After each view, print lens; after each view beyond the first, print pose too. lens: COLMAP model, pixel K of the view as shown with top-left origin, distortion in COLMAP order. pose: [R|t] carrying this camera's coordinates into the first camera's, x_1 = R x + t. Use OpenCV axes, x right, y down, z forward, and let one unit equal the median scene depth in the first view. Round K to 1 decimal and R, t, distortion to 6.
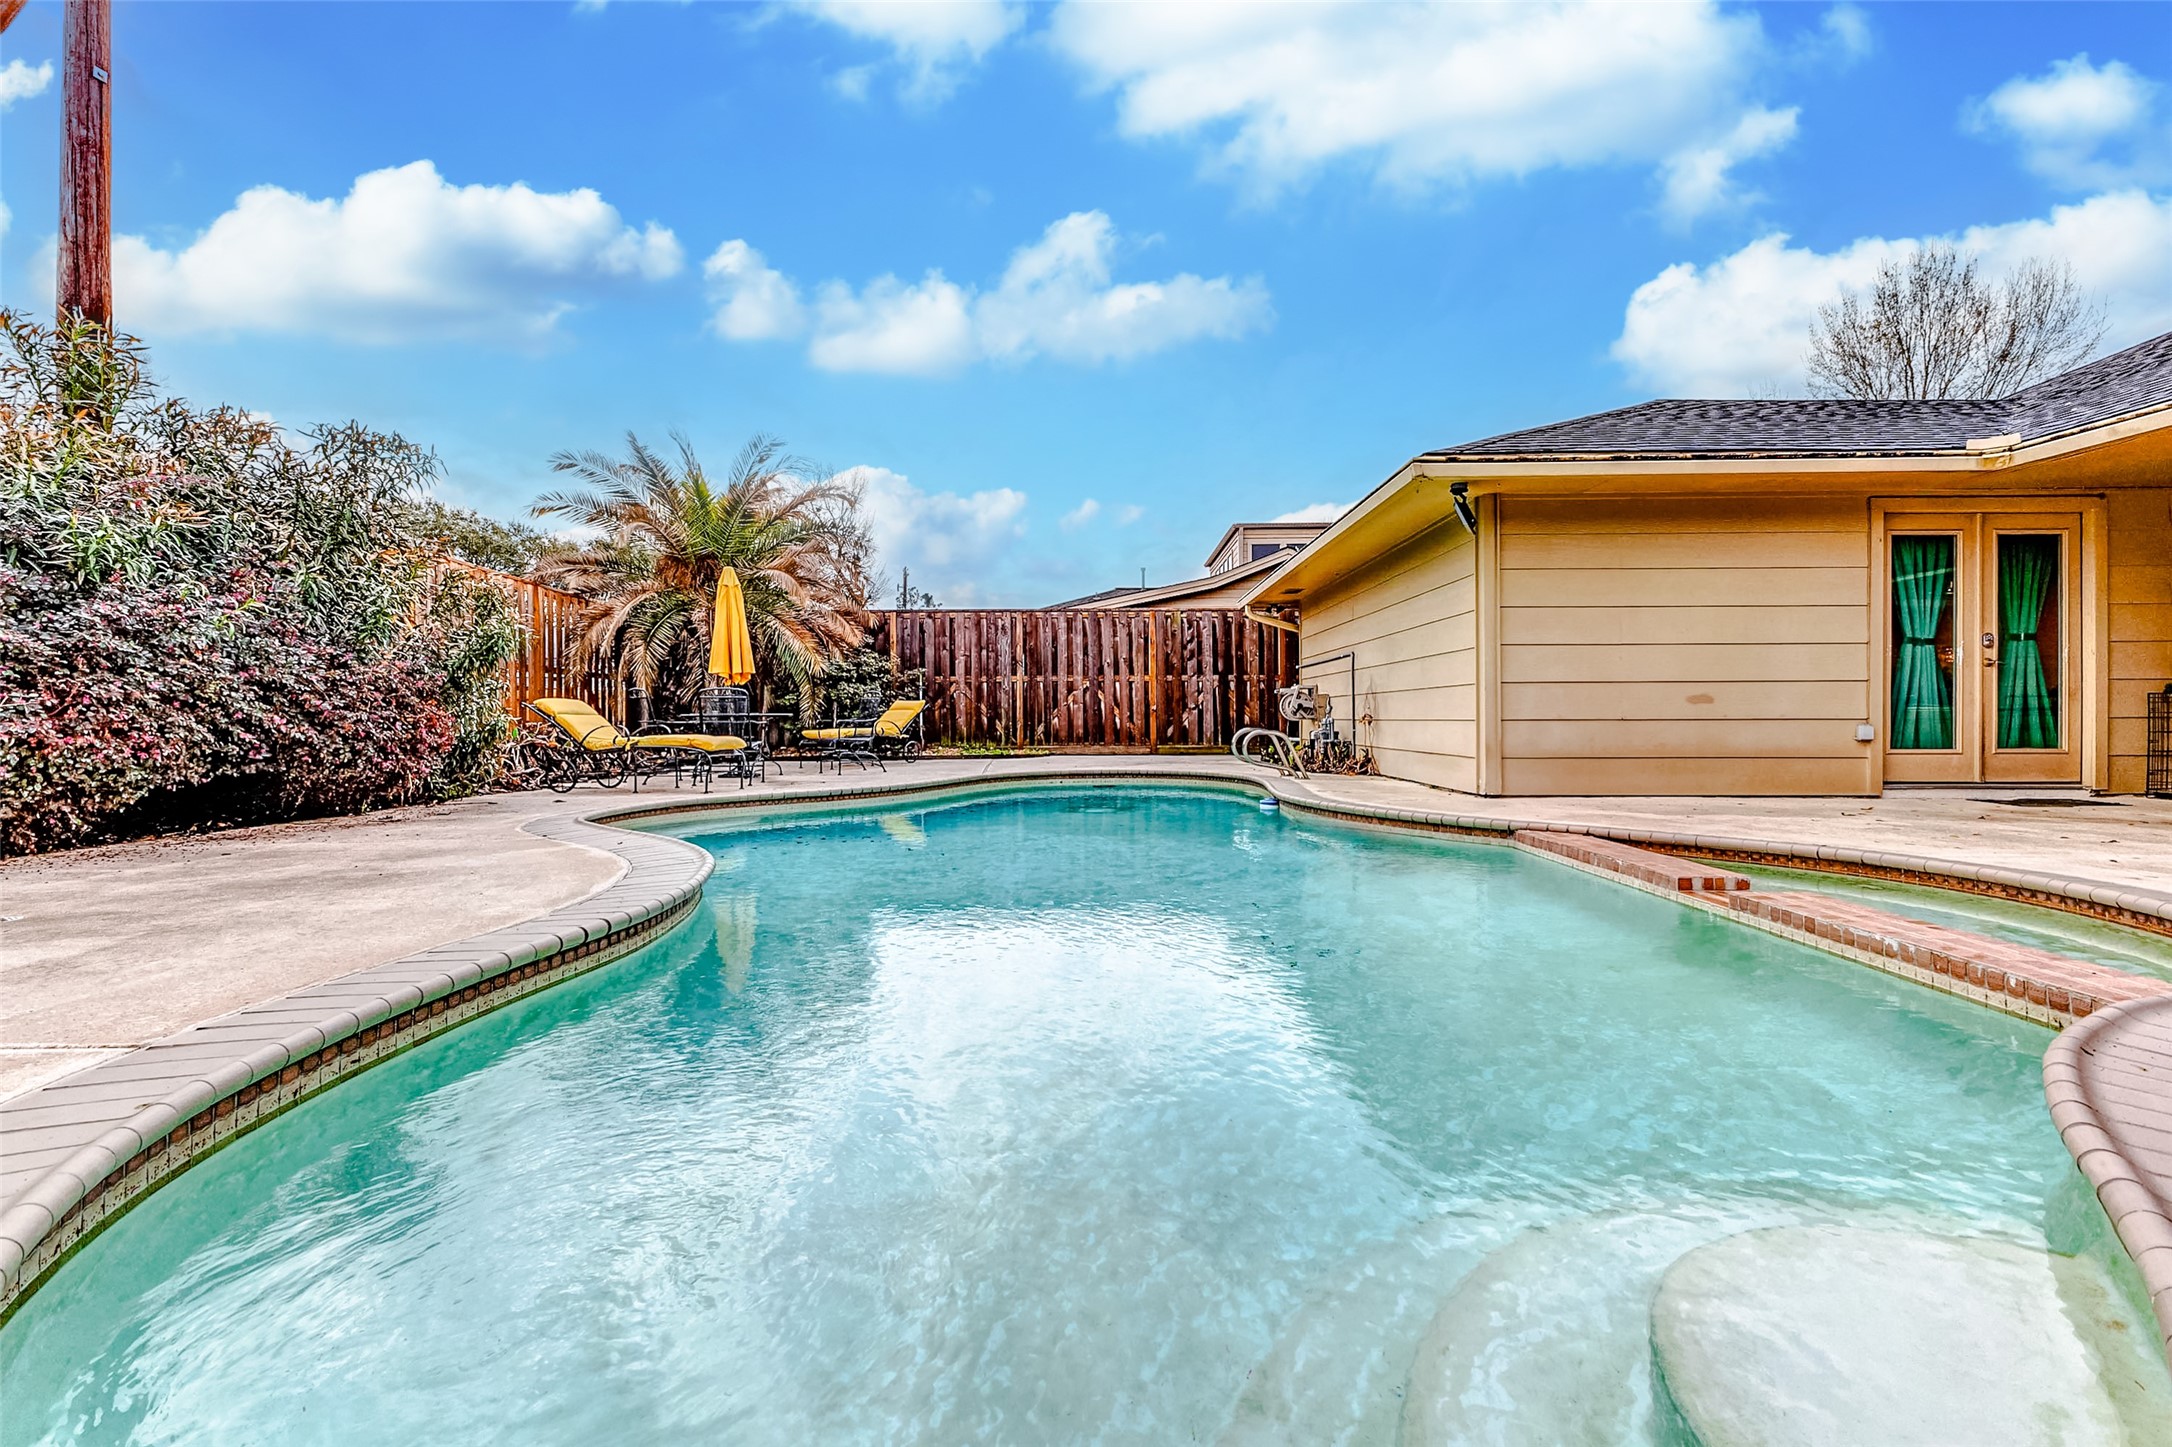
lens RADIAL K [[941.5, 0, 1095.7], [0, 941.5, 721.3], [0, 0, 1]] dist [0.007811, -0.003051]
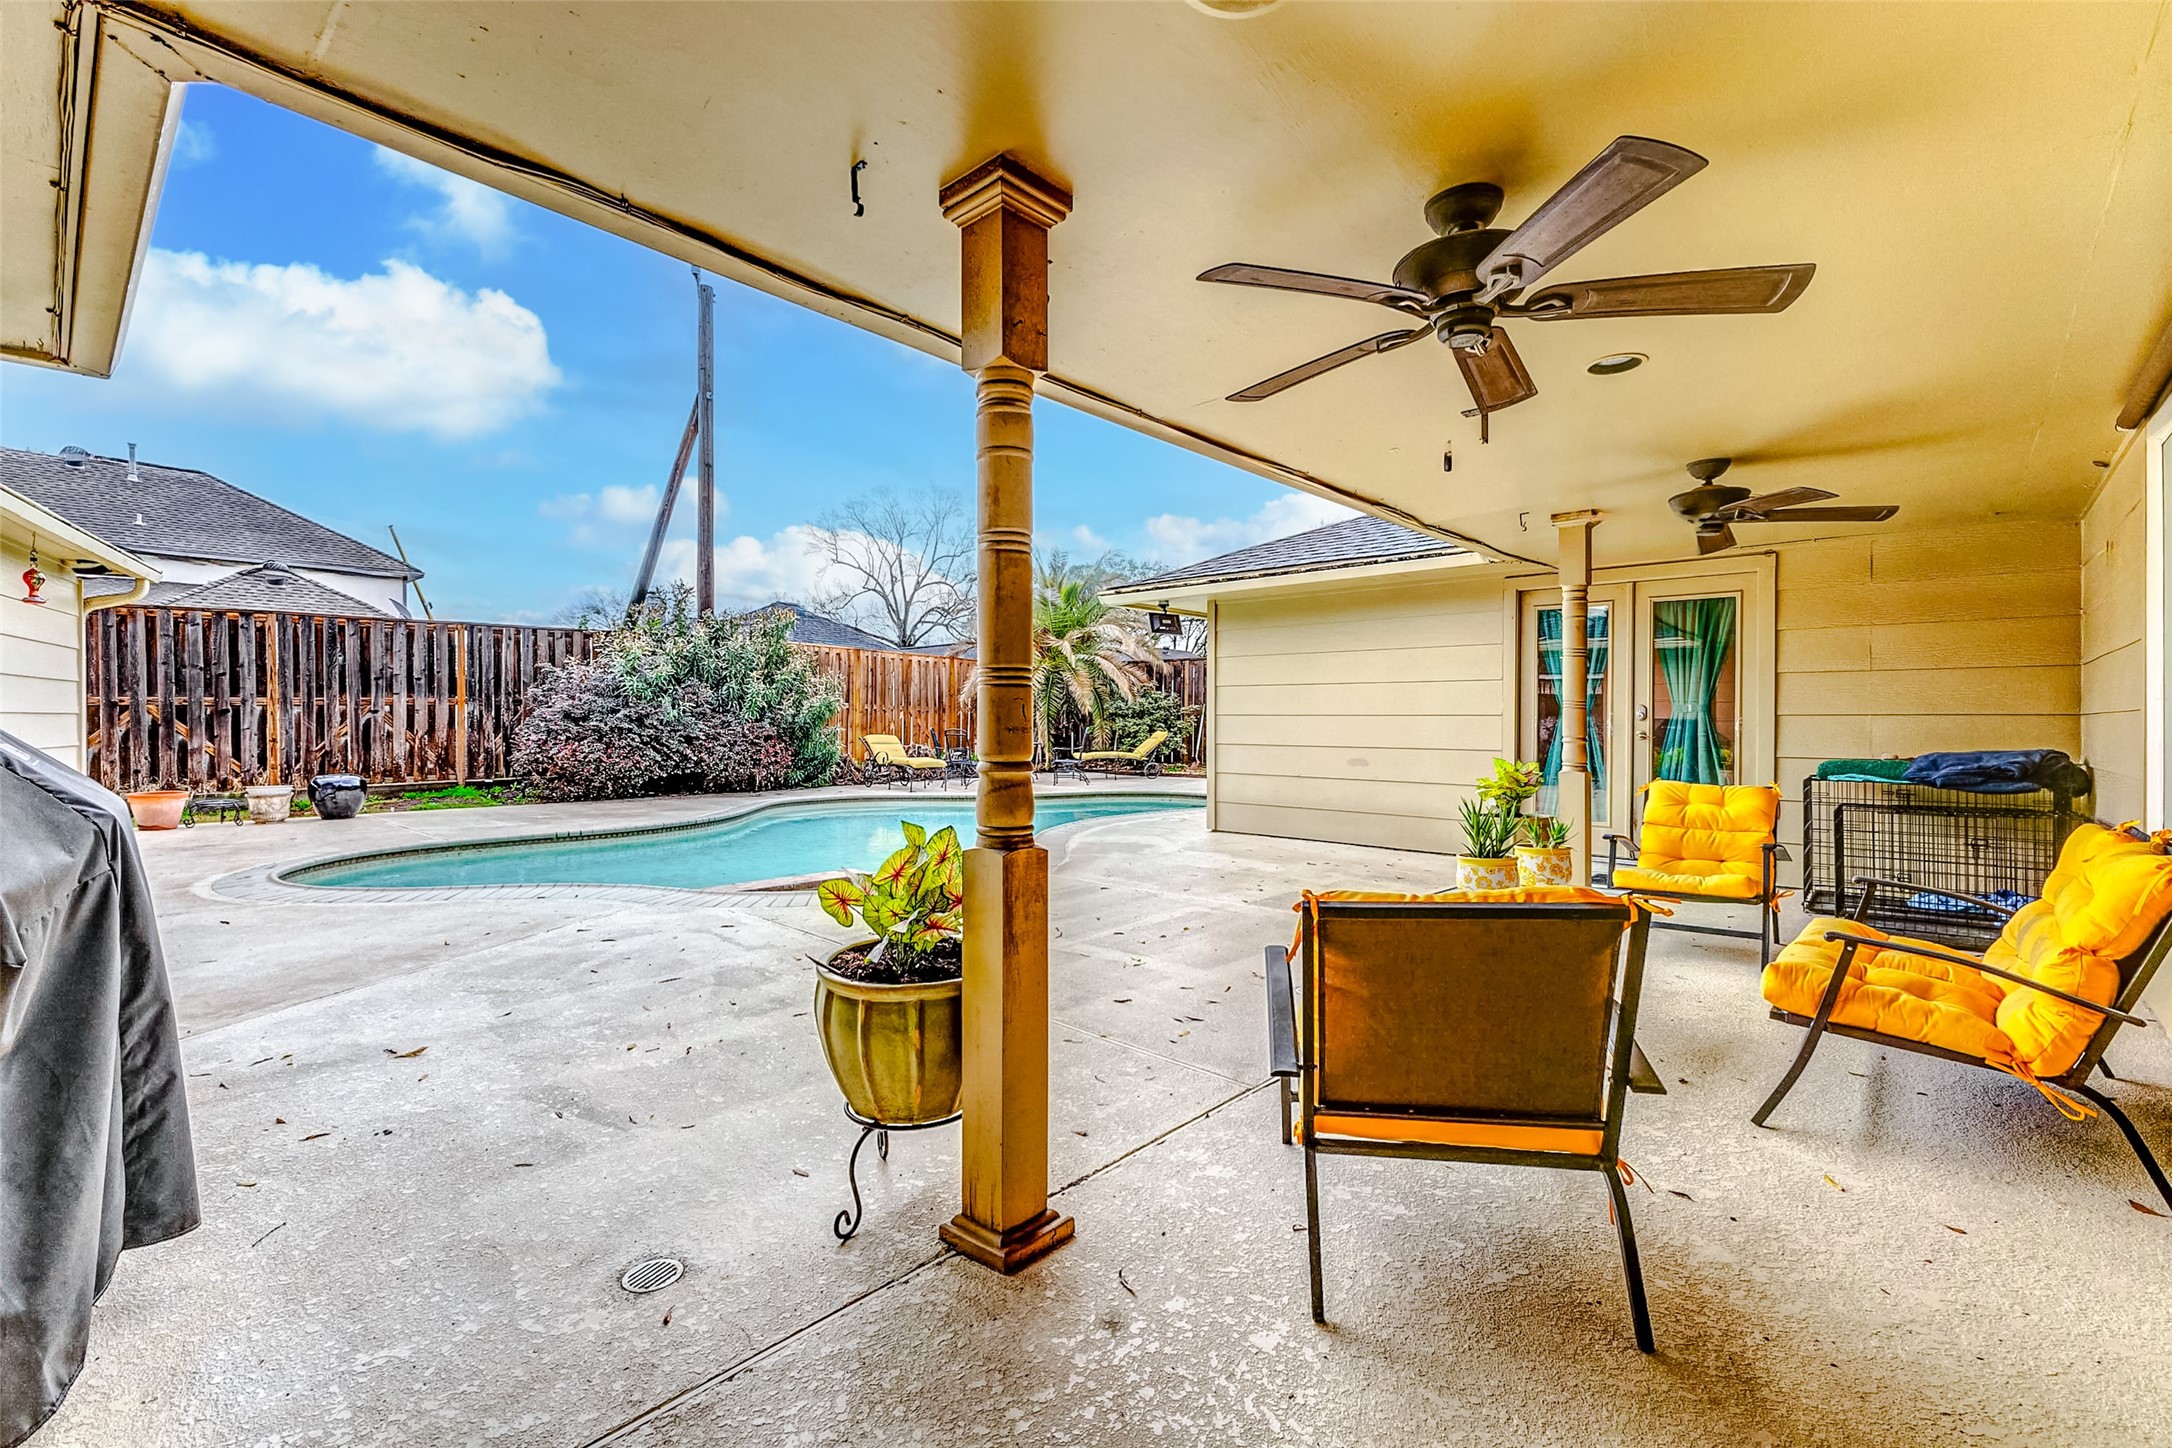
lens RADIAL K [[941.5, 0, 1087.7], [0, 941.5, 731.2], [0, 0, 1]] dist [0.007811, -0.003051]
pose [[0.734380, 0.016417, -0.678540, 1.181859], [-0.010875, 0.999864, 0.012421, -0.072299], [0.678651, -0.001743, 0.734459, -0.077162]]
